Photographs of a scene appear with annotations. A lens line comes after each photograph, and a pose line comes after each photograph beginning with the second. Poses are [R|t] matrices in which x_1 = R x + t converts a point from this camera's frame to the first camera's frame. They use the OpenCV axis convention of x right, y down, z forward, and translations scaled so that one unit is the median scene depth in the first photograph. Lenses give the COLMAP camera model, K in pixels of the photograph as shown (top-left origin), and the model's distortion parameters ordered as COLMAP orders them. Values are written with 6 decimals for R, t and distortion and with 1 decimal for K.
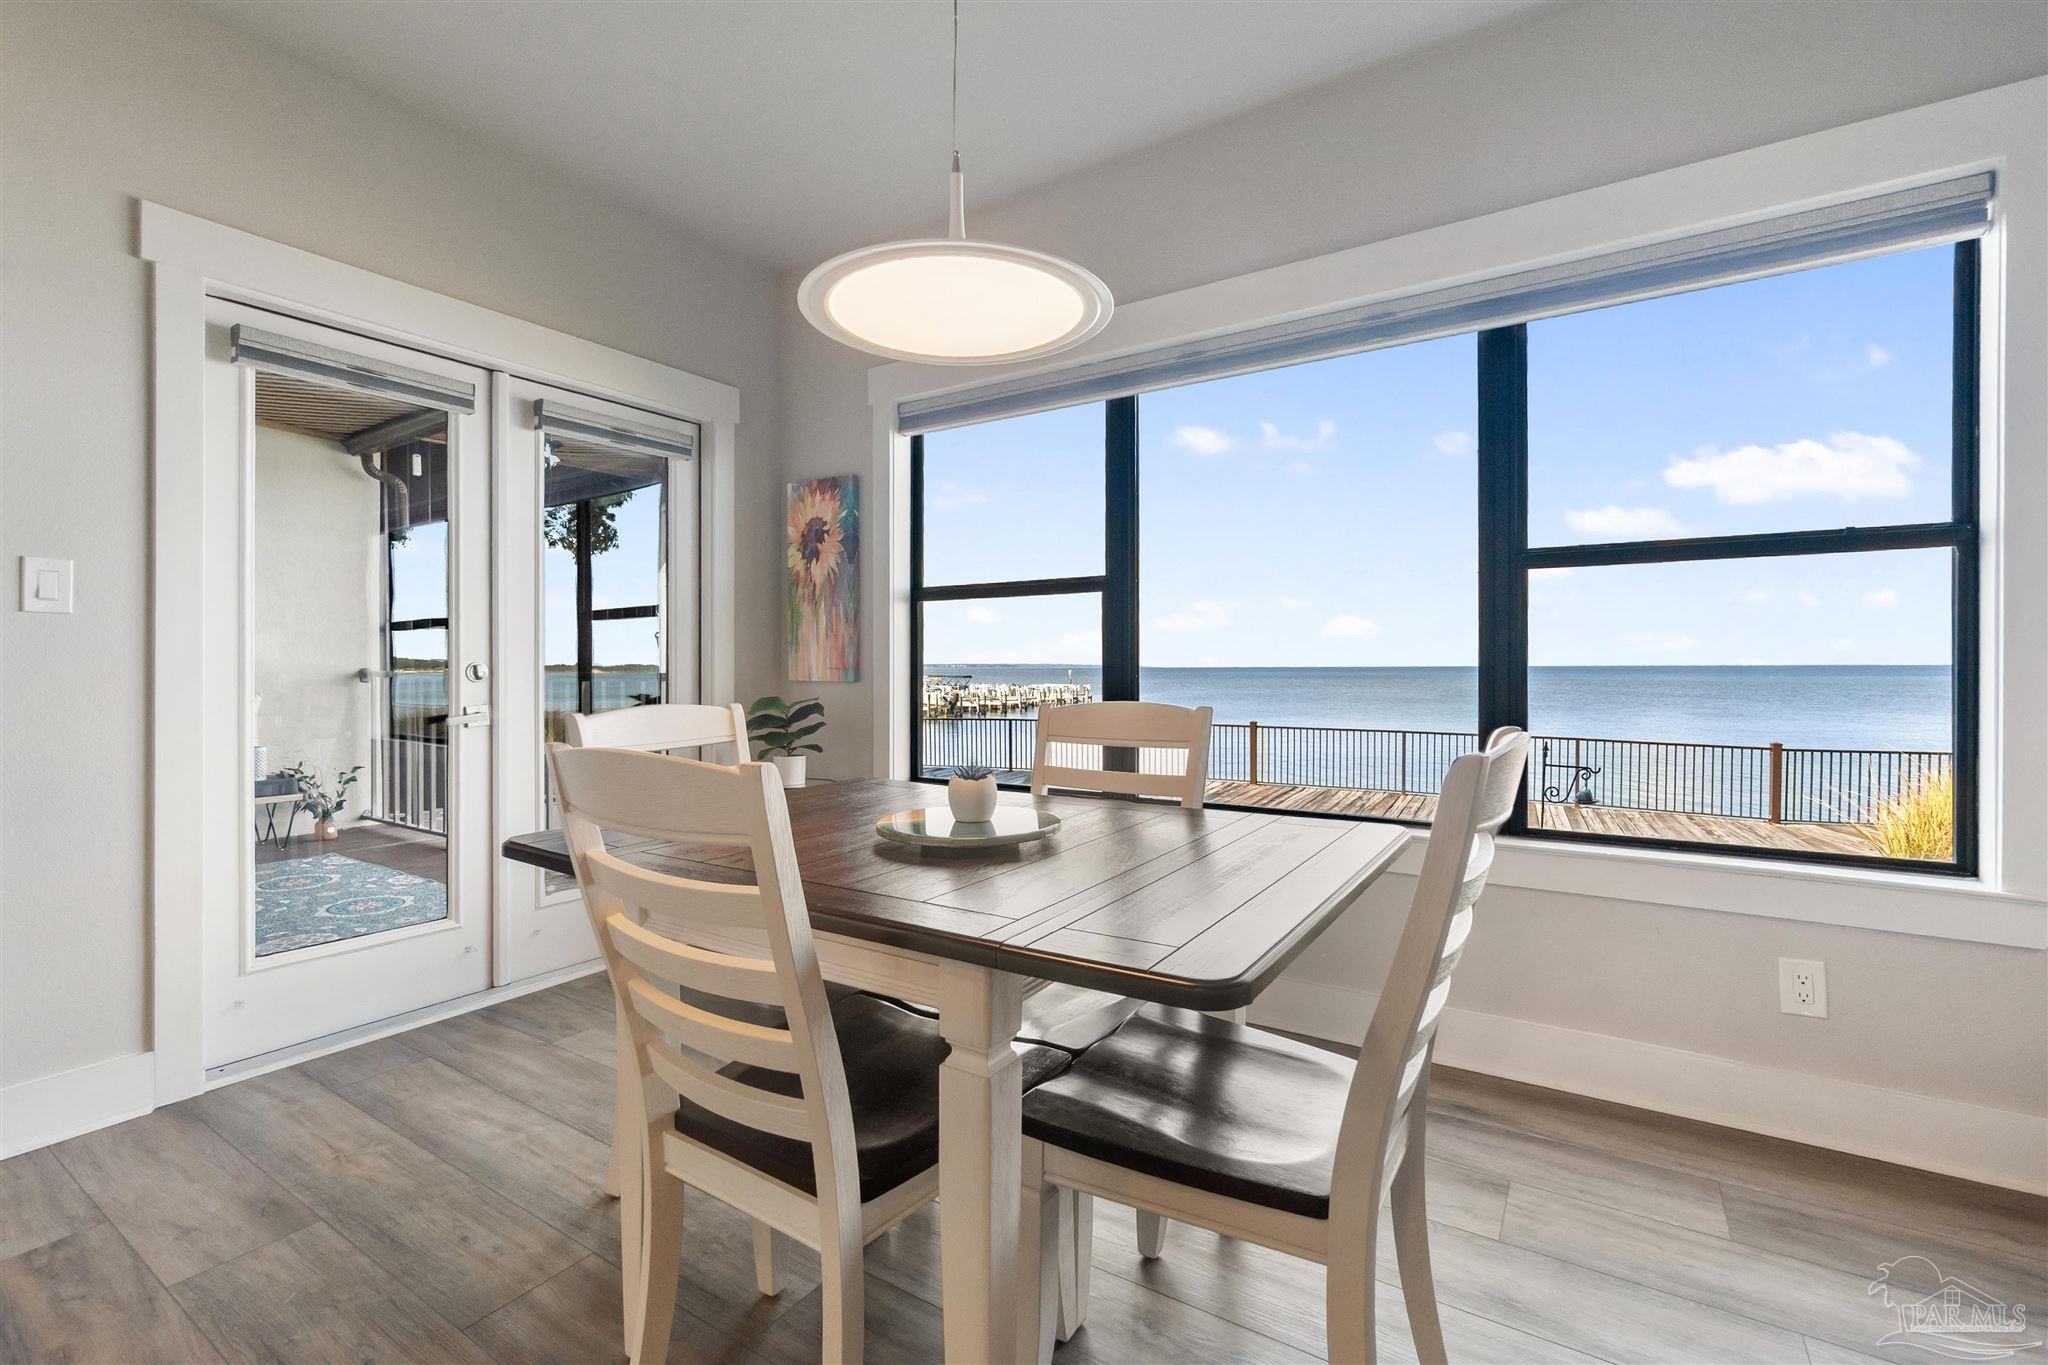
lens RADIAL K [[888.6, 0, 1026.3], [0, 888.6, 672.8], [0, 0, 1]] dist [-0.010037, 0.002820]
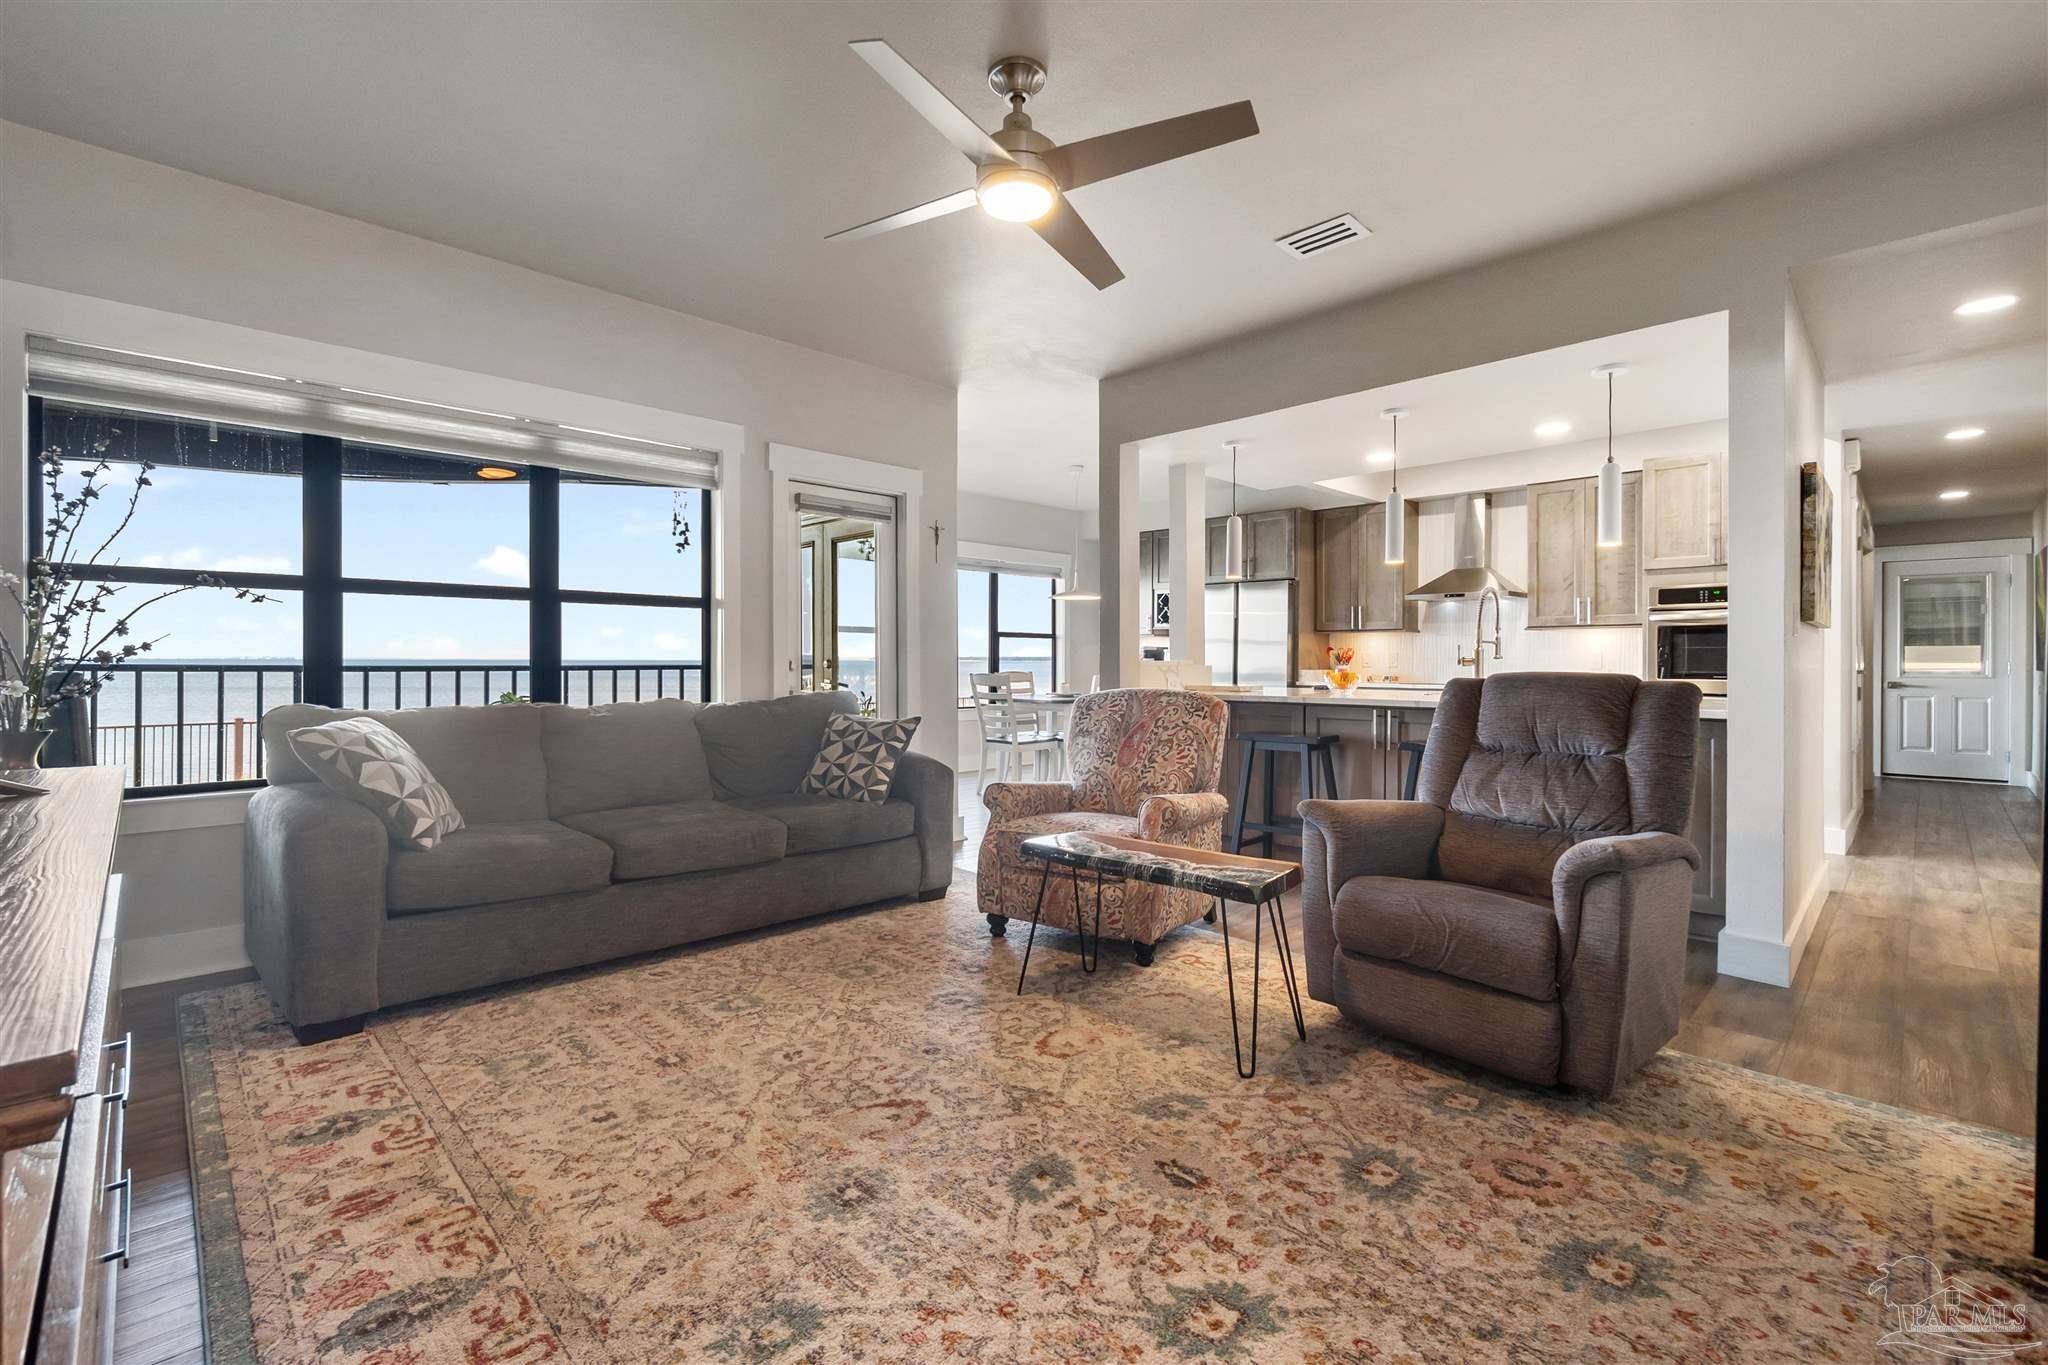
lens RADIAL K [[888.6, 0, 1013.9], [0, 888.6, 674.9], [0, 0, 1]] dist [-0.010037, 0.002820]
pose [[0.222274, -0.010796, 0.974924, -2.179047], [-0.001040, 0.999936, 0.011310, 0.004281], [-0.974984, -0.003528, 0.222249, 0.049878]]
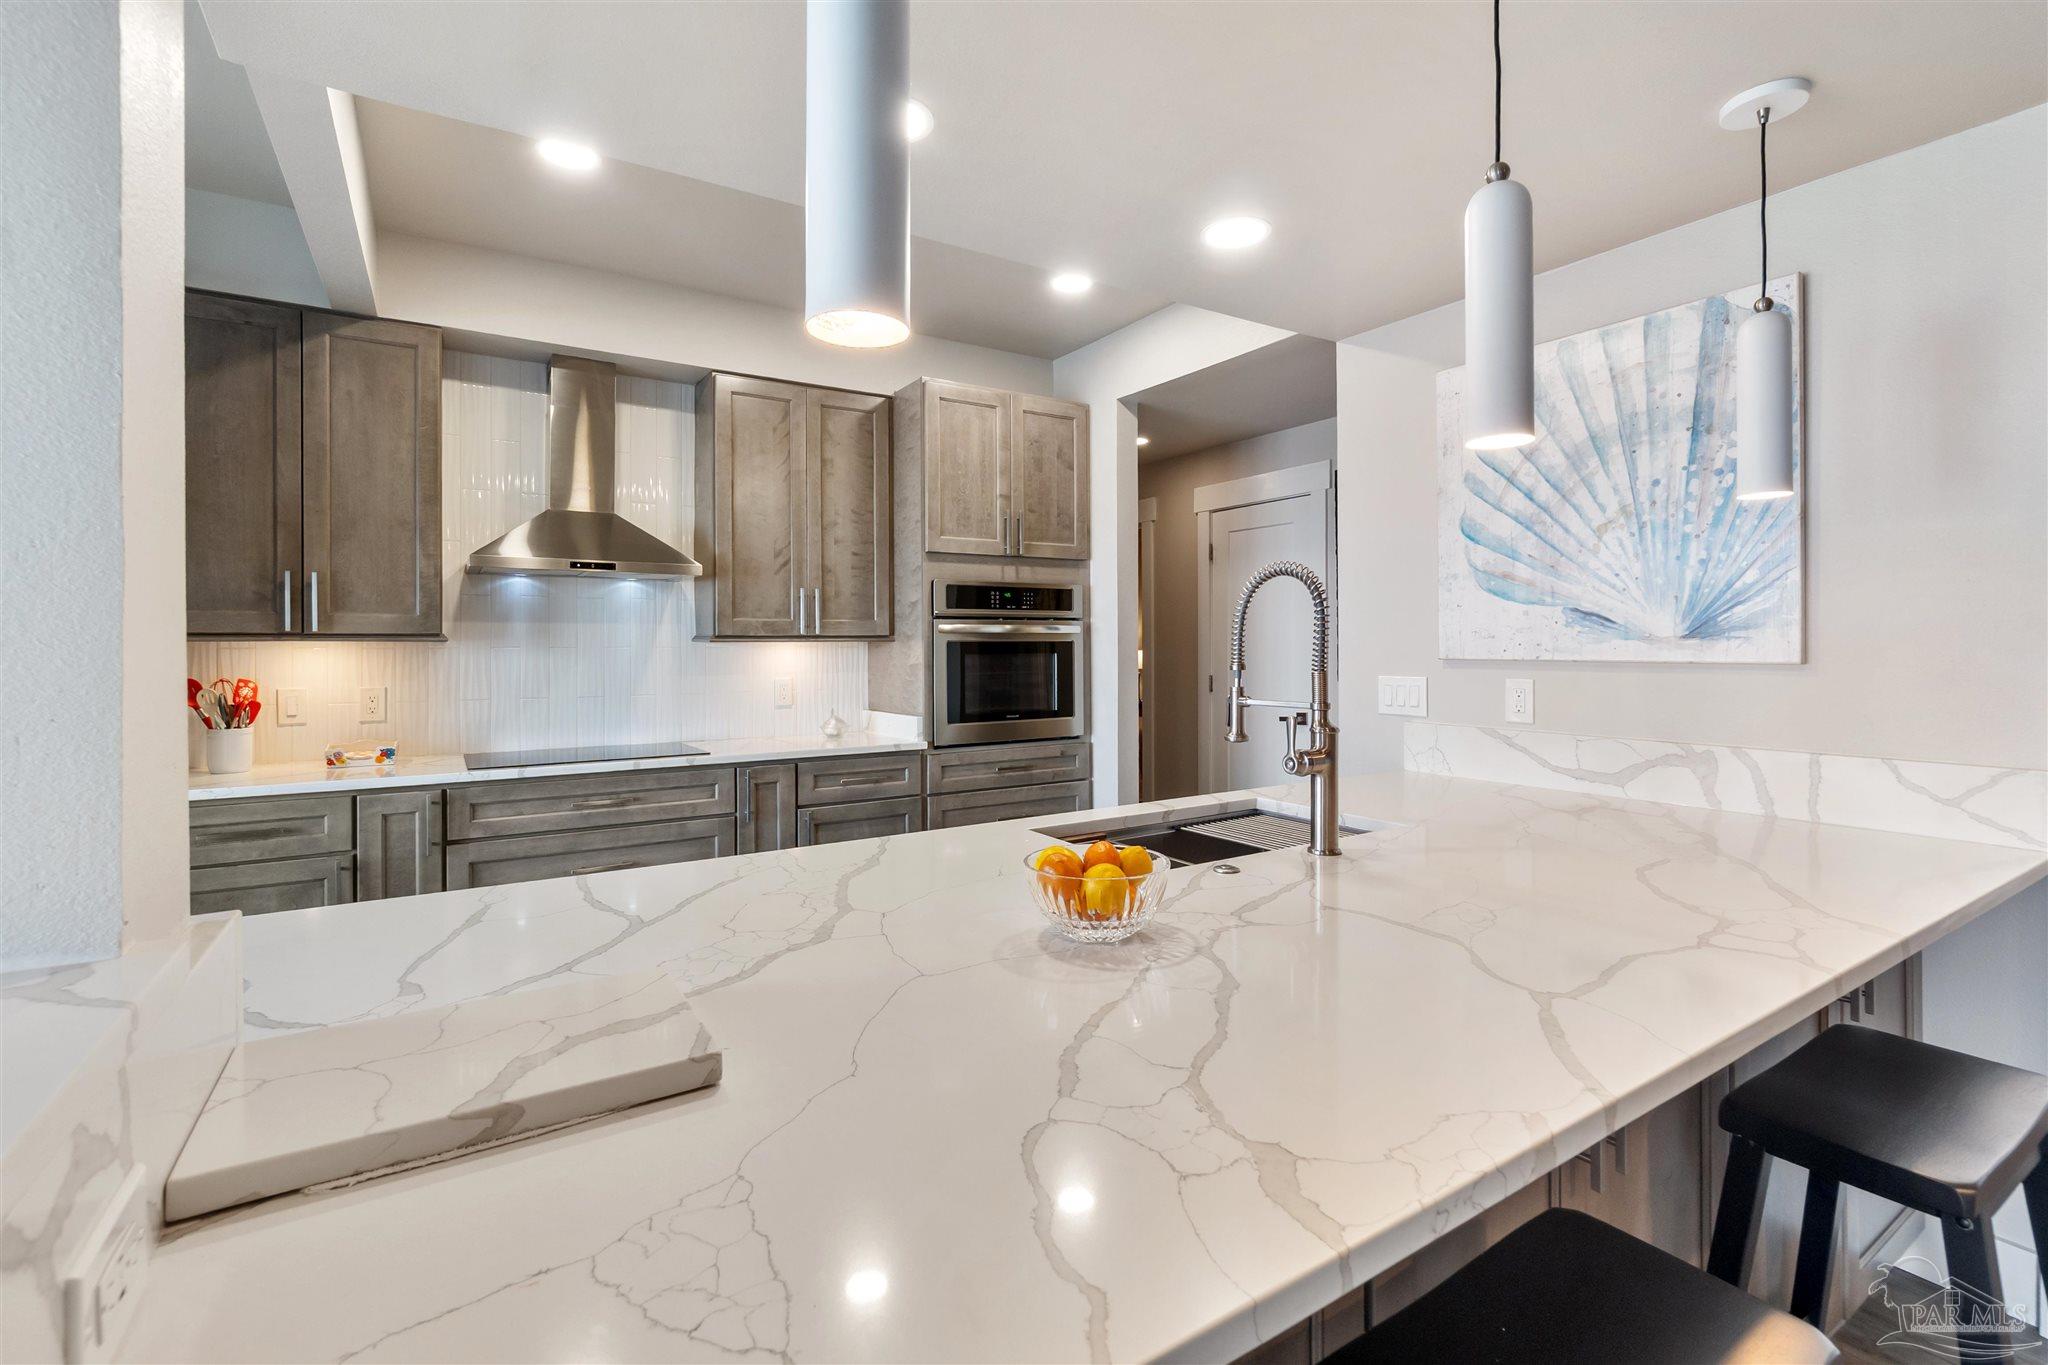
lens RADIAL K [[888.6, 0, 997.6], [0, 888.6, 649.1], [0, 0, 1]] dist [-0.010037, 0.002820]
pose [[-0.907633, 0.004638, 0.419739, -0.791688], [0.009082, 0.999922, 0.008590, -0.069854], [-0.419666, 0.011609, -0.907604, 0.186699]]
